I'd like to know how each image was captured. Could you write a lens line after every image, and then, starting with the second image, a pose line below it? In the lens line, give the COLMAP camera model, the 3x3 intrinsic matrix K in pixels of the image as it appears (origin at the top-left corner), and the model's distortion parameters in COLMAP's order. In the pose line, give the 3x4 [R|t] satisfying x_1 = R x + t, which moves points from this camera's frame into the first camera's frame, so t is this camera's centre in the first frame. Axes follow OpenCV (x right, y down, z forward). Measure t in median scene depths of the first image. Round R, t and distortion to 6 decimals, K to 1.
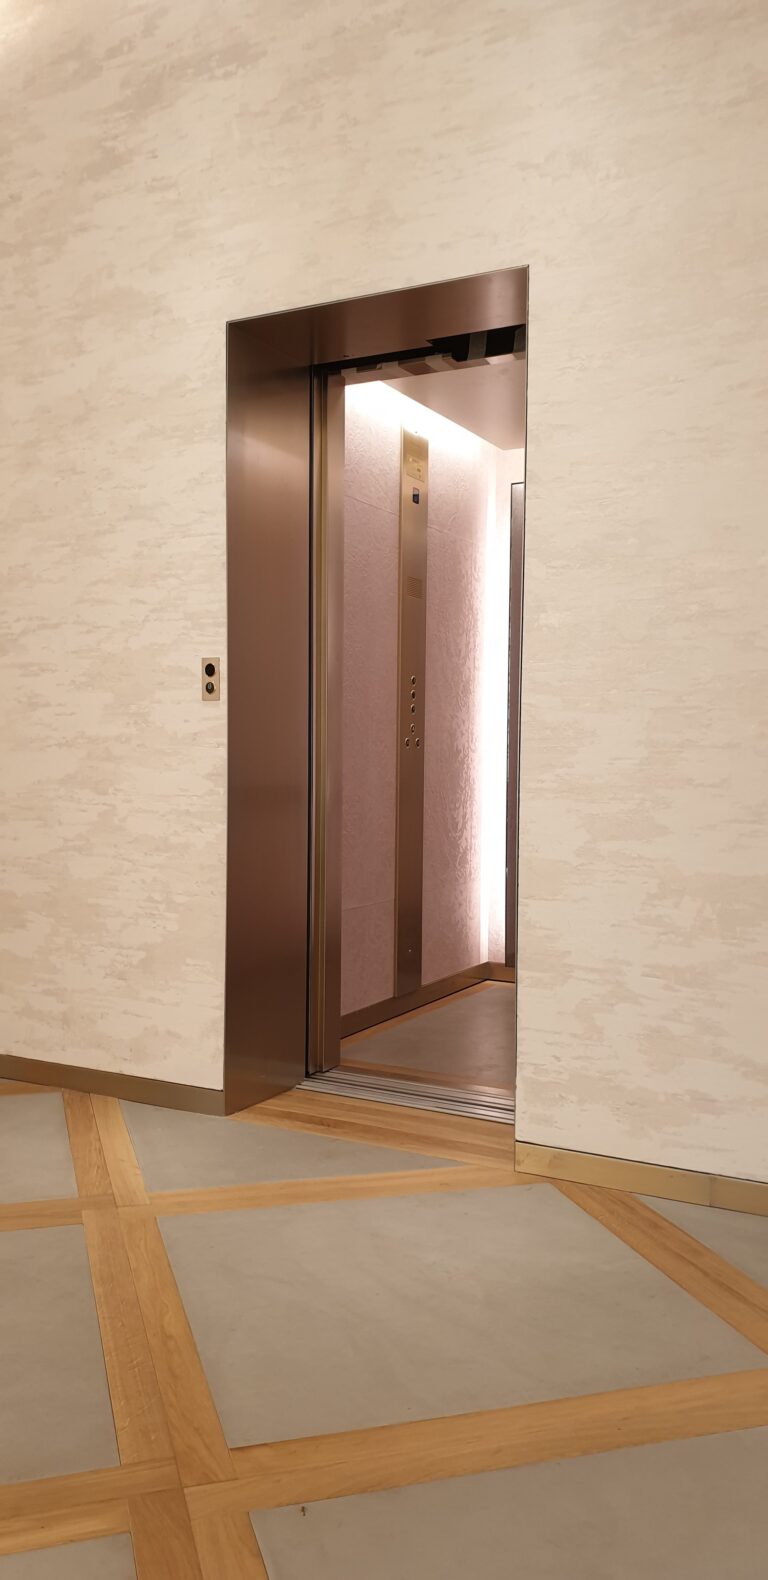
lens RADIAL K [[1256.6, 0, 362.0], [0, 1256.6, 792.6], [0, 0, 1]] dist [0.155259, -0.381719]
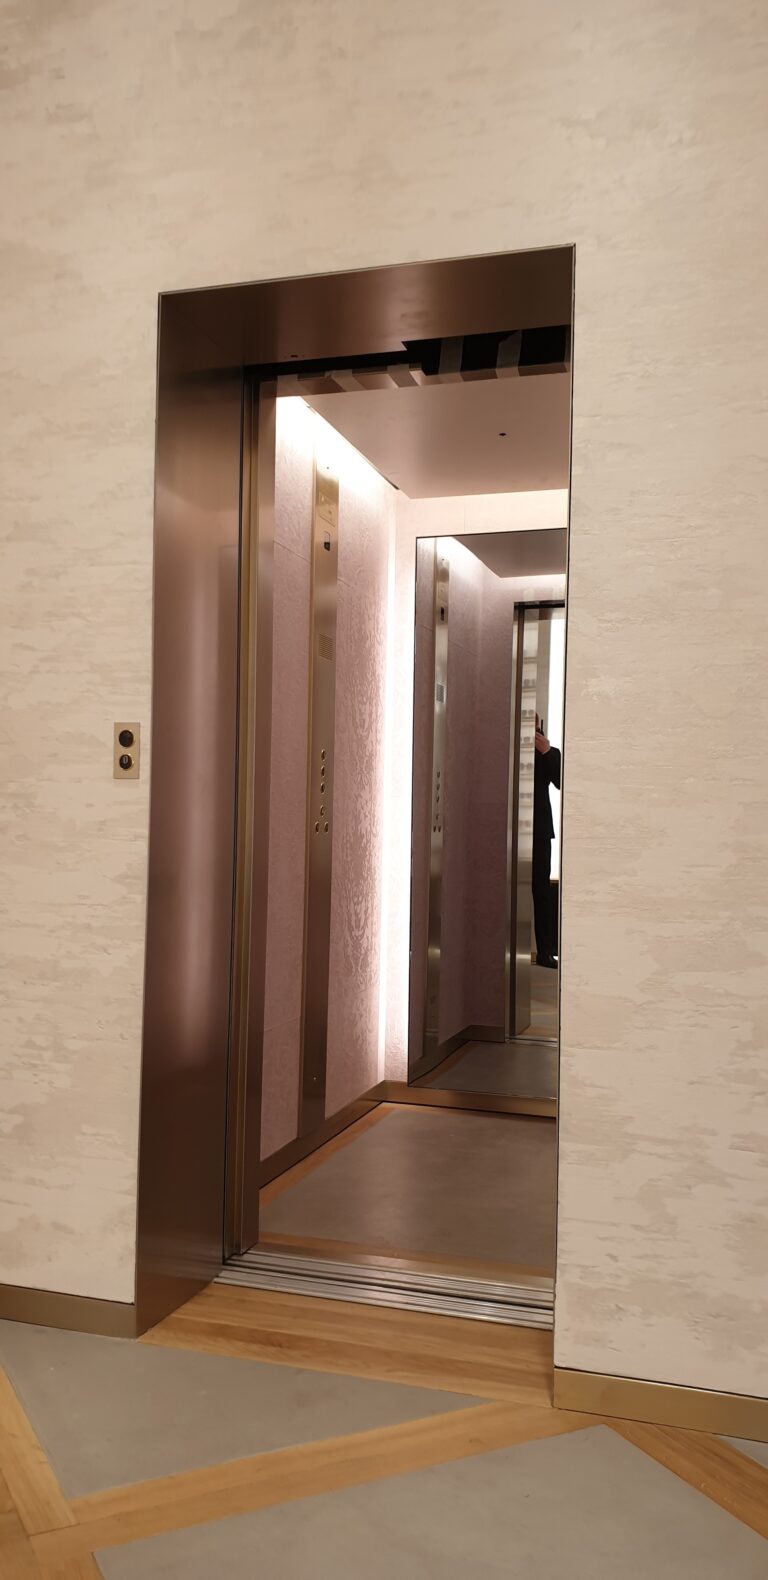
lens RADIAL K [[1239.5, 0, 384.0], [0, 1239.5, 790.0], [0, 0, 1]] dist [0.051047, -0.084427]
pose [[0.979031, 0.013851, 0.203239, -0.119874], [-0.002610, 0.998457, -0.055470, -0.025723], [-0.203694, 0.053776, 0.977557, 0.241599]]
